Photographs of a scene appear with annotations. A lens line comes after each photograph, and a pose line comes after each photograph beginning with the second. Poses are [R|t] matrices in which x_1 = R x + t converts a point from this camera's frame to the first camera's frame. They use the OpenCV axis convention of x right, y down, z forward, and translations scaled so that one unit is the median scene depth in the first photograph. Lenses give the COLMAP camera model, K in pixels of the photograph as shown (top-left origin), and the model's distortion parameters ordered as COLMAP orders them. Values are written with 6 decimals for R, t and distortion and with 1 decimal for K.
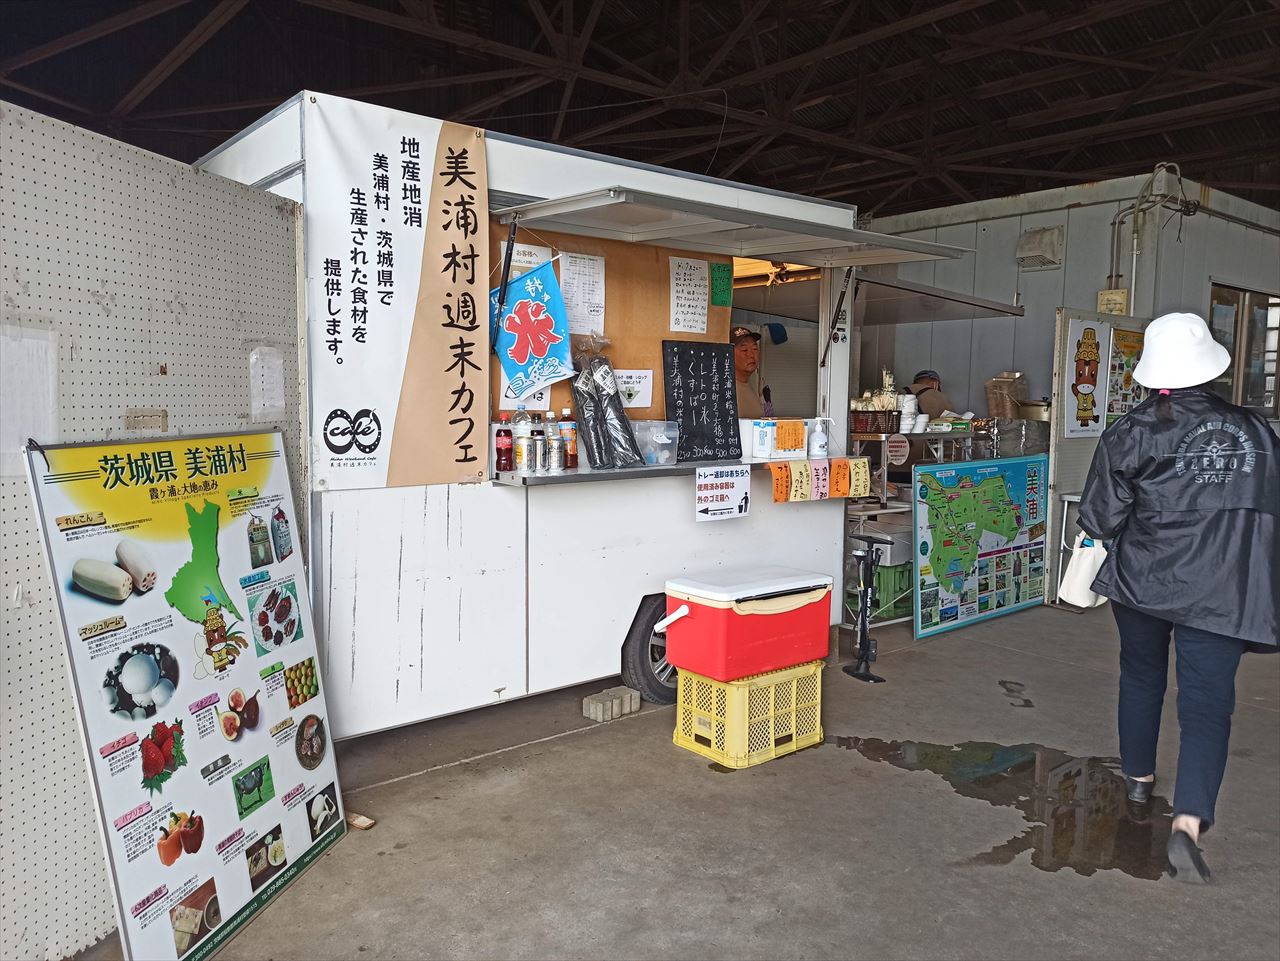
lens RADIAL K [[943.6, 0, 640.0], [0, 943.6, 480.5], [0, 0, 1]] dist [0.065552, -0.050913]
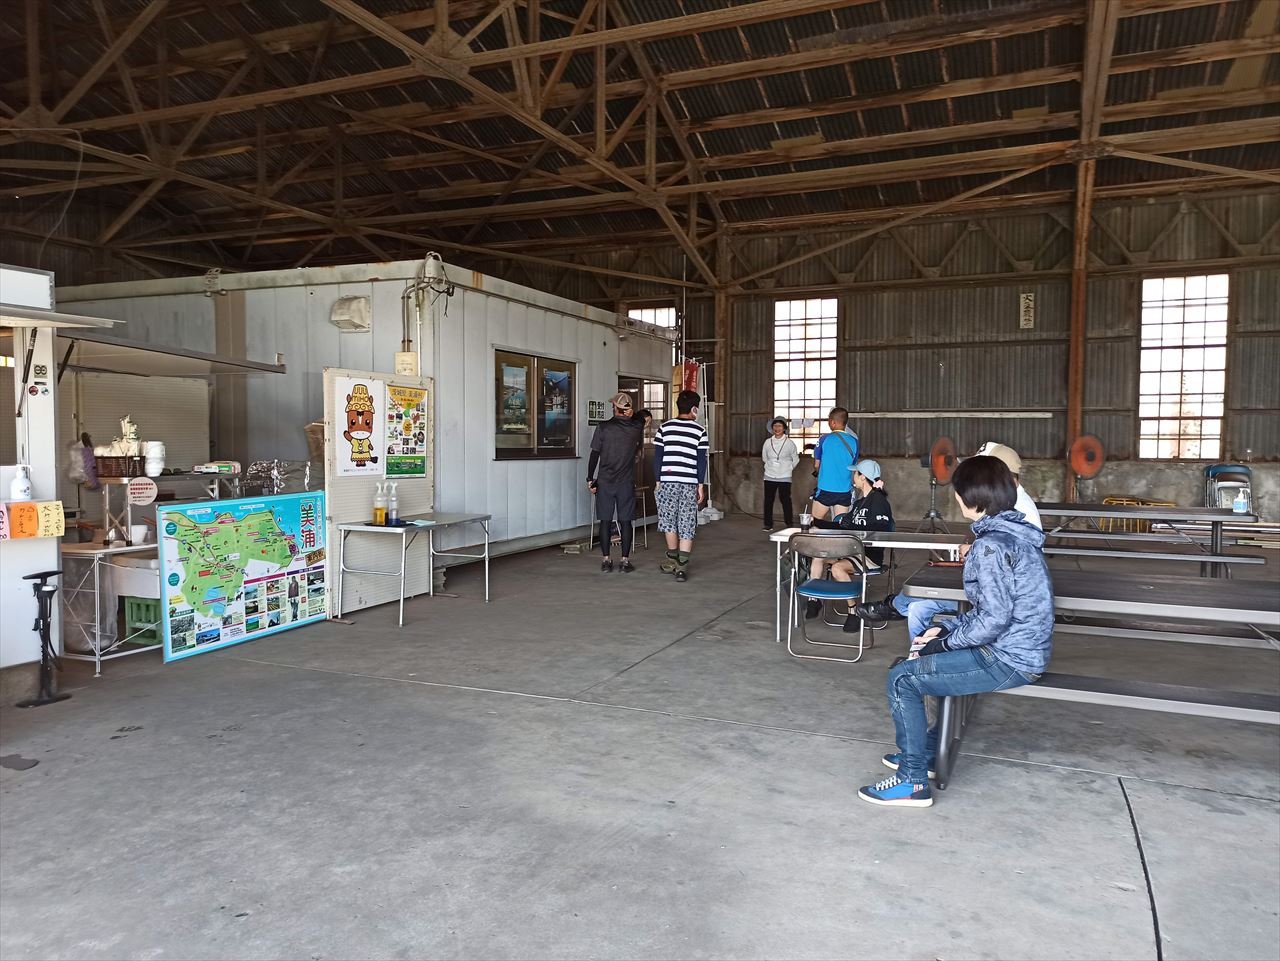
lens RADIAL K [[943.6, 0, 640.0], [0, 943.6, 480.5], [0, 0, 1]] dist [0.065552, -0.050913]
pose [[0.892192, -0.029305, 0.450704, 0.231484], [0.047975, 0.998396, -0.030054, 0.012661], [-0.449100, 0.048436, 0.892167, -0.201926]]
